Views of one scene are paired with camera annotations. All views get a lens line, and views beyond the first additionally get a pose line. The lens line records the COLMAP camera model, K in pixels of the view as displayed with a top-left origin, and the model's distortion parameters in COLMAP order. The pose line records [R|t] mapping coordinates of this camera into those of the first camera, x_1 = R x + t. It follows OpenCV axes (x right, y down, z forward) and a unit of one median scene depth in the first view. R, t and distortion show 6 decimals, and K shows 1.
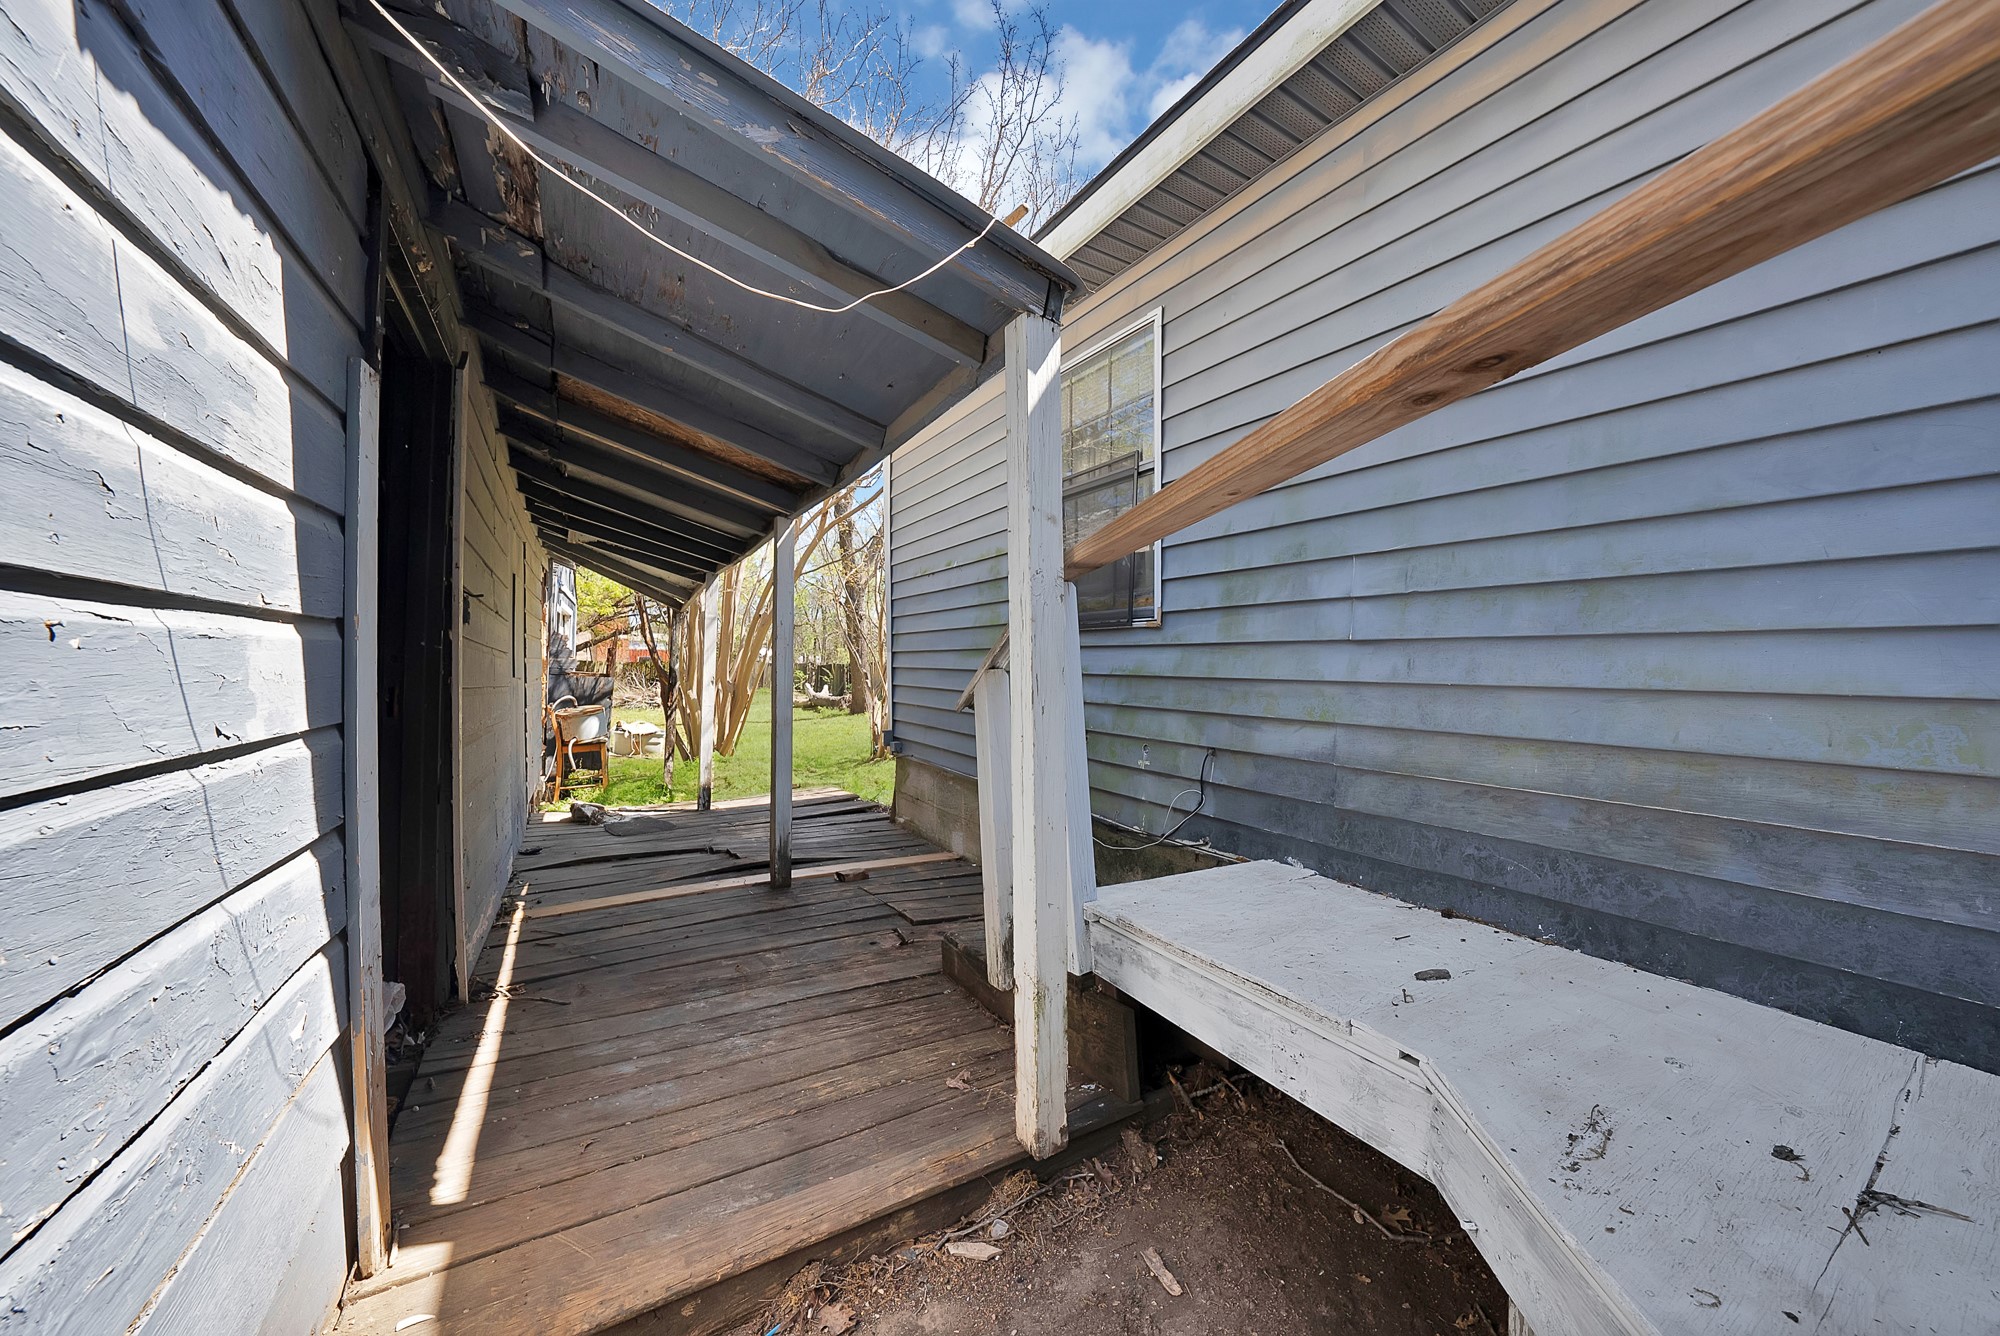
lens RADIAL K [[704.8, 0, 999.4], [0, 704.8, 671.4], [0, 0, 1]] dist [-0.001509, 0.000334]
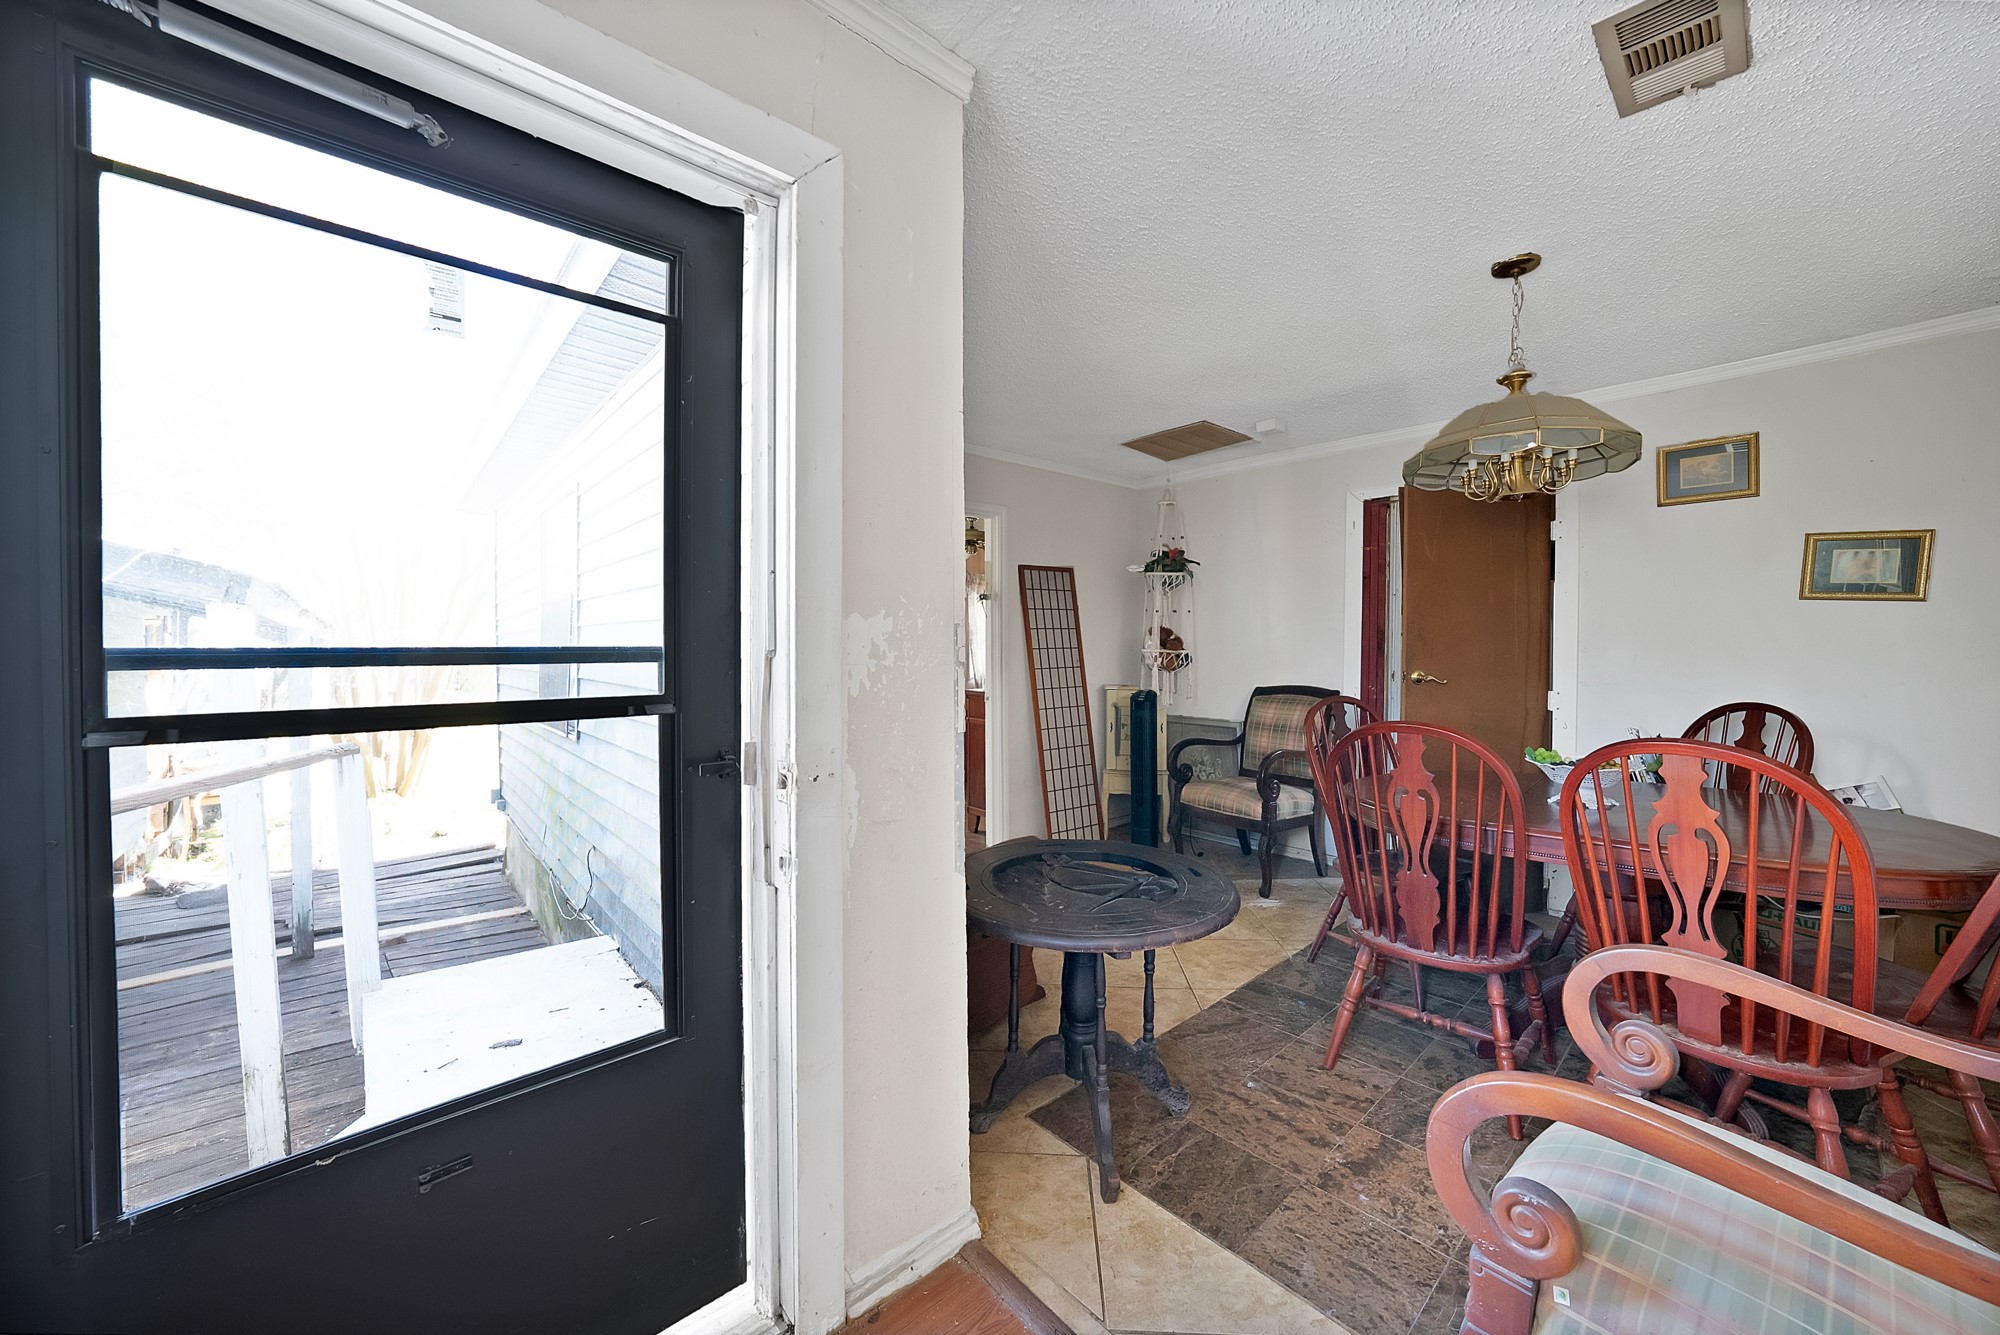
lens RADIAL K [[704.8, 0, 996.2], [0, 704.8, 666.8], [0, 0, 1]] dist [-0.001509, 0.000334]
pose [[0.984844, -0.006521, 0.173318, 0.549195], [0.004365, 0.999908, 0.012818, -0.157231], [-0.173385, -0.011867, 0.984783, -0.269344]]
